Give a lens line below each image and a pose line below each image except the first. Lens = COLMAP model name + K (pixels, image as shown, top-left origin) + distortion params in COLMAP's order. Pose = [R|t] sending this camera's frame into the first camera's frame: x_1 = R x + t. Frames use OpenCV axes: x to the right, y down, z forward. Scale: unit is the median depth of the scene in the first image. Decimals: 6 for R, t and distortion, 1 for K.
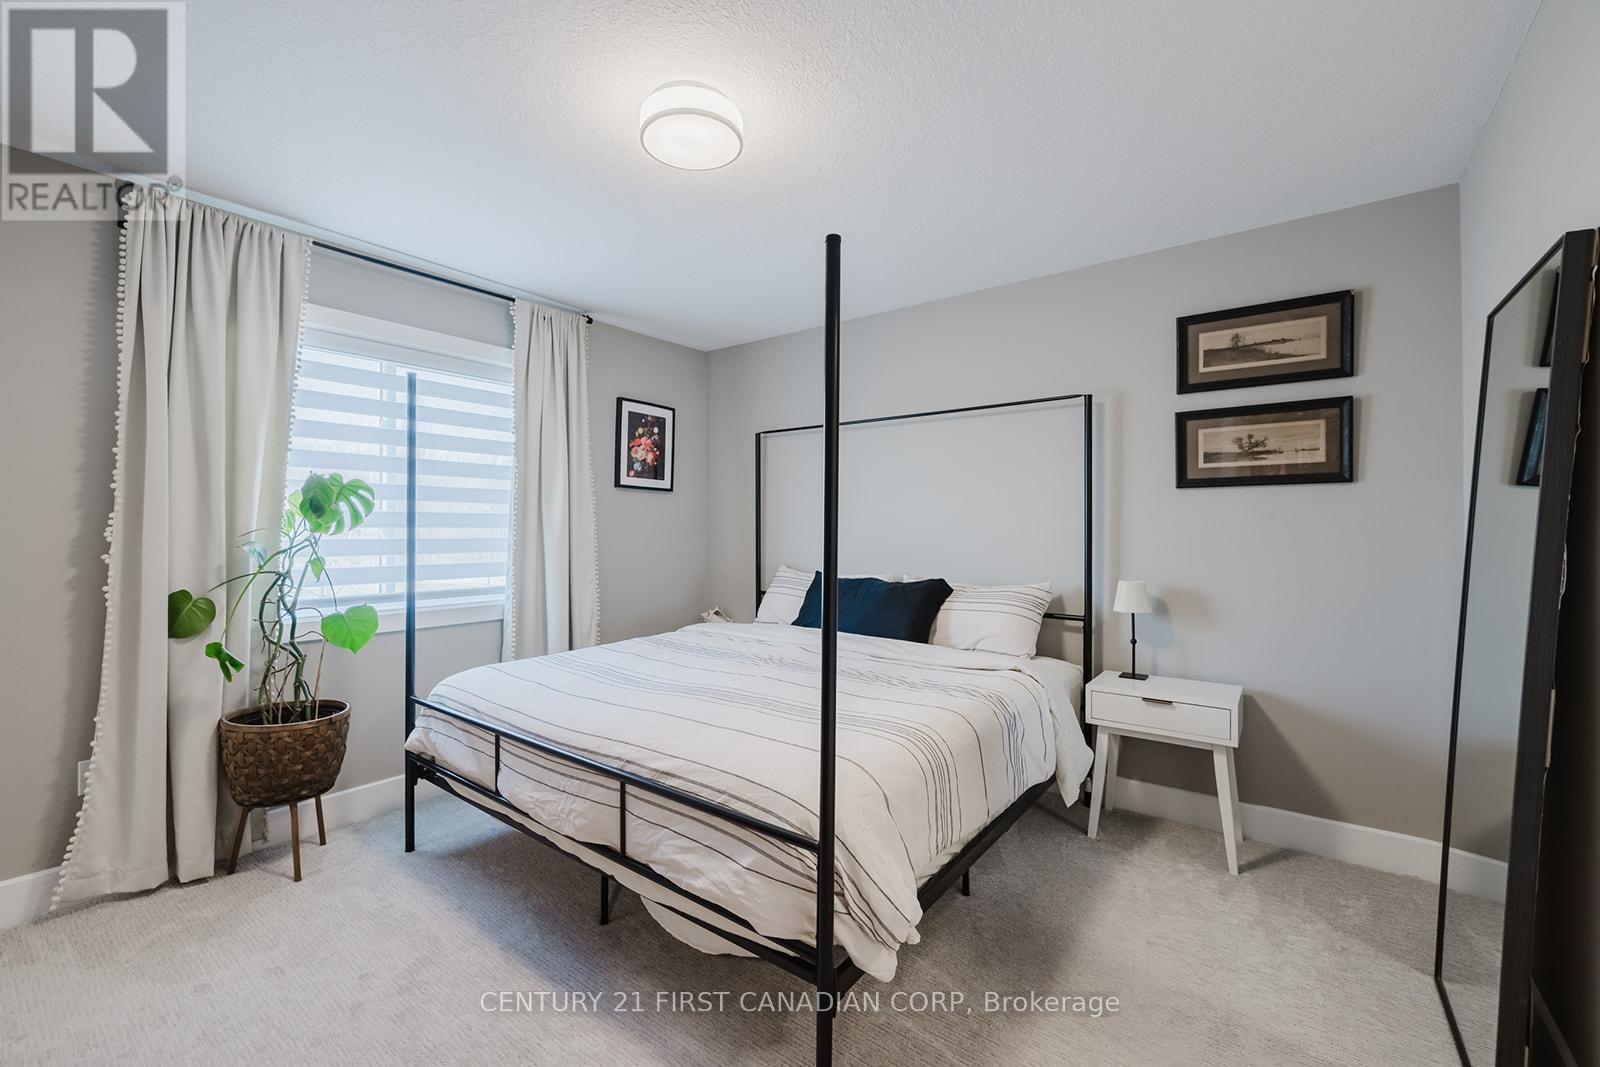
lens RADIAL K [[669.2, 0, 795.9], [0, 669.2, 533.0], [0, 0, 1]] dist [-0.000040, 0.000077]
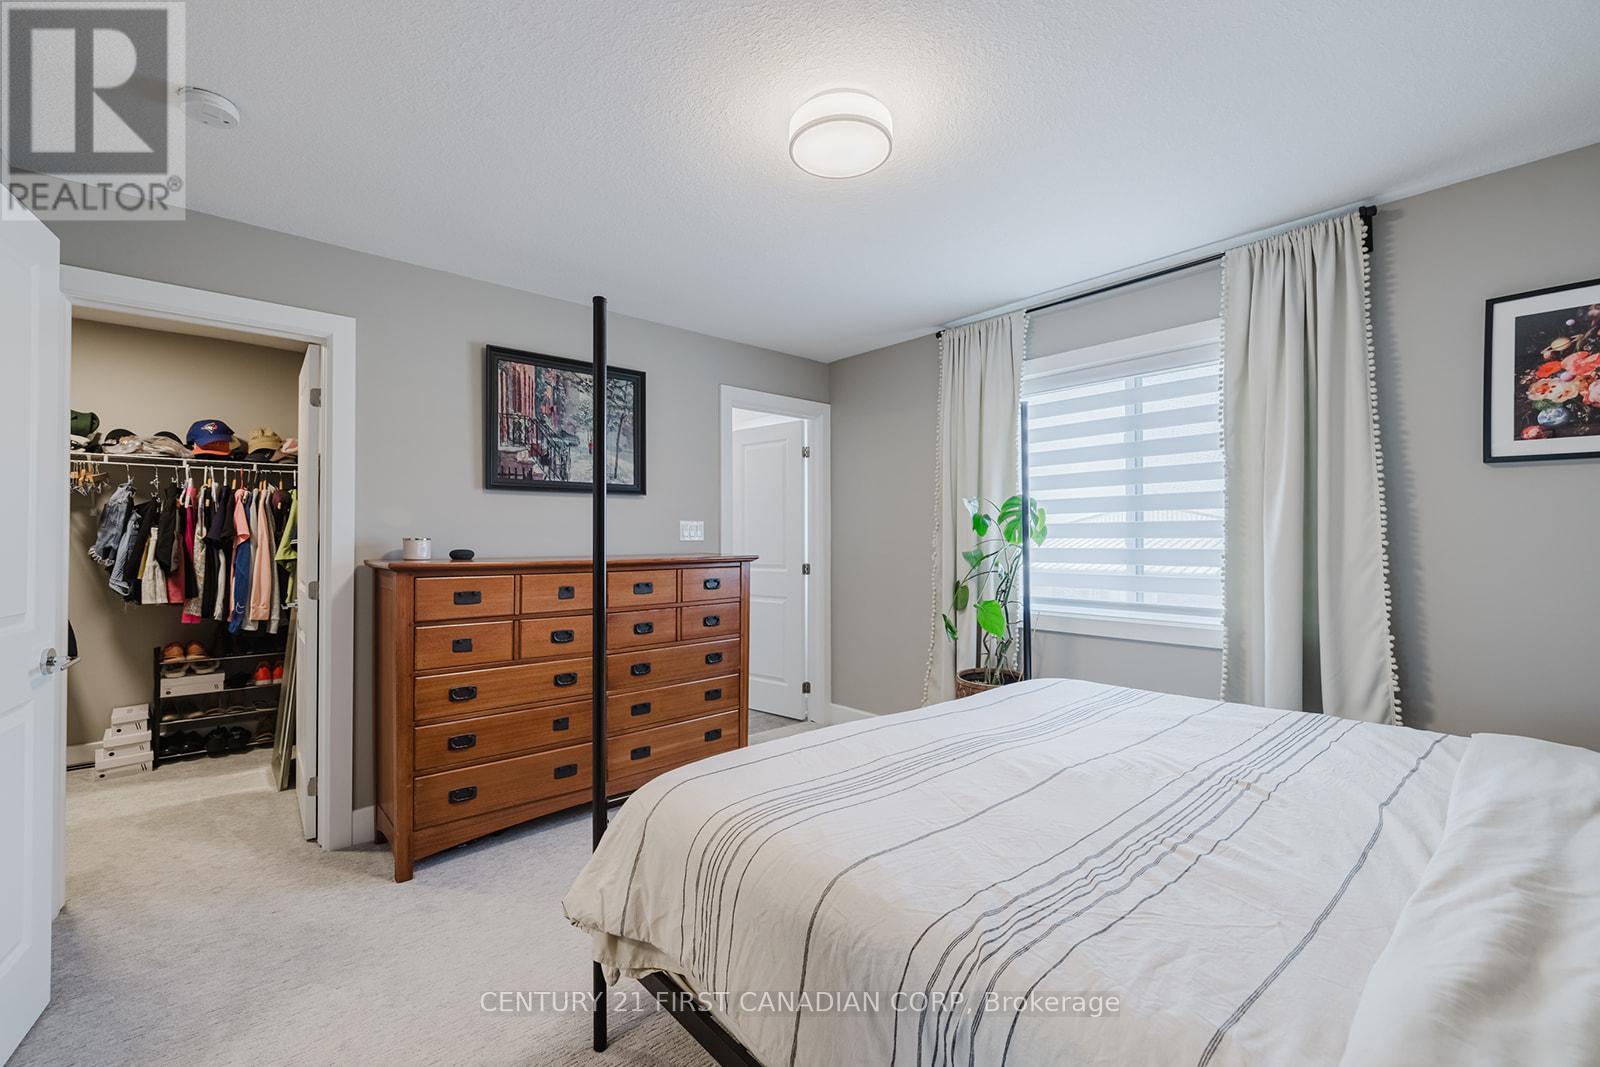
lens RADIAL K [[669.2, 0, 795.9], [0, 669.2, 533.0], [0, 0, 1]] dist [-0.000040, 0.000077]
pose [[-0.207142, -0.006498, -0.978289, 0.396090], [-0.001107, 0.999979, -0.006408, -0.005714], [0.978310, -0.000244, -0.207145, 0.552191]]
